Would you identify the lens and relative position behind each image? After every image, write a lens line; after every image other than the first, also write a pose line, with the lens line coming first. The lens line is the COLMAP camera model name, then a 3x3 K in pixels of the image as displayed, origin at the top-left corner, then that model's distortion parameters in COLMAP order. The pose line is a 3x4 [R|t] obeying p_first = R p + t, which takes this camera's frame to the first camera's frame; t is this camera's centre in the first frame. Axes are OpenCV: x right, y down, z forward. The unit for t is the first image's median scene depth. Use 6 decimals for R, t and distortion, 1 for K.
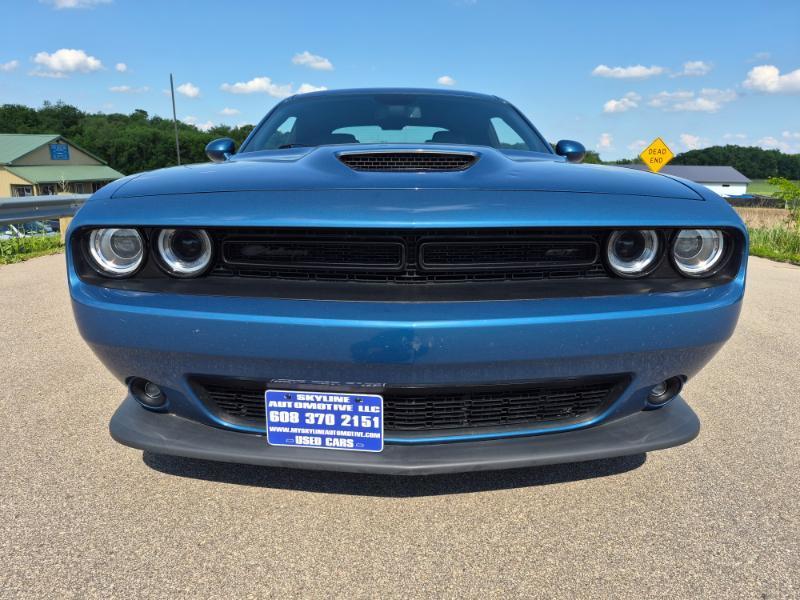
lens RADIAL K [[567.9, 0, 392.7], [0, 567.9, 303.1], [0, 0, 1]] dist [0.004631, -0.013303]
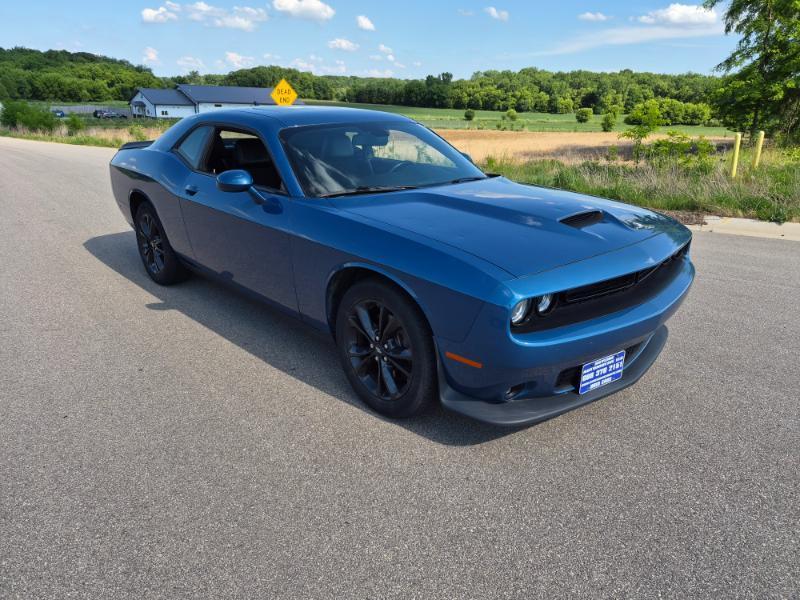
lens RADIAL K [[567.9, 0, 400.8], [0, 567.9, 302.6], [0, 0, 1]] dist [0.004631, -0.013303]
pose [[0.738103, -0.219856, 0.637861, -1.493557], [0.131208, 0.974142, 0.183936, -0.381709], [-0.661807, -0.052071, 0.747864, 0.038608]]
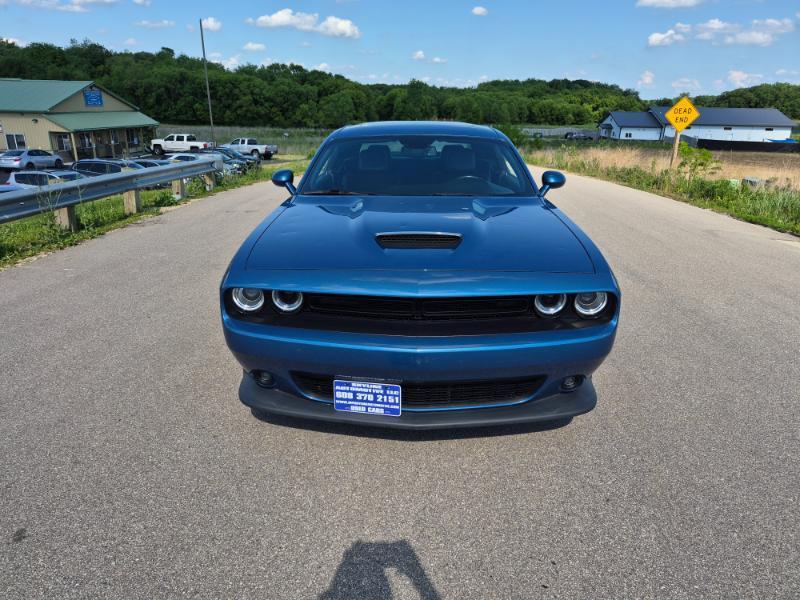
lens RADIAL K [[567.9, 0, 391.7], [0, 567.9, 305.1], [0, 0, 1]] dist [0.004631, -0.013303]
pose [[0.998693, 0.013241, -0.049367, 0.031214], [-0.008085, 0.994626, 0.103214, -0.218464], [0.050469, -0.102680, 0.993433, -0.595244]]
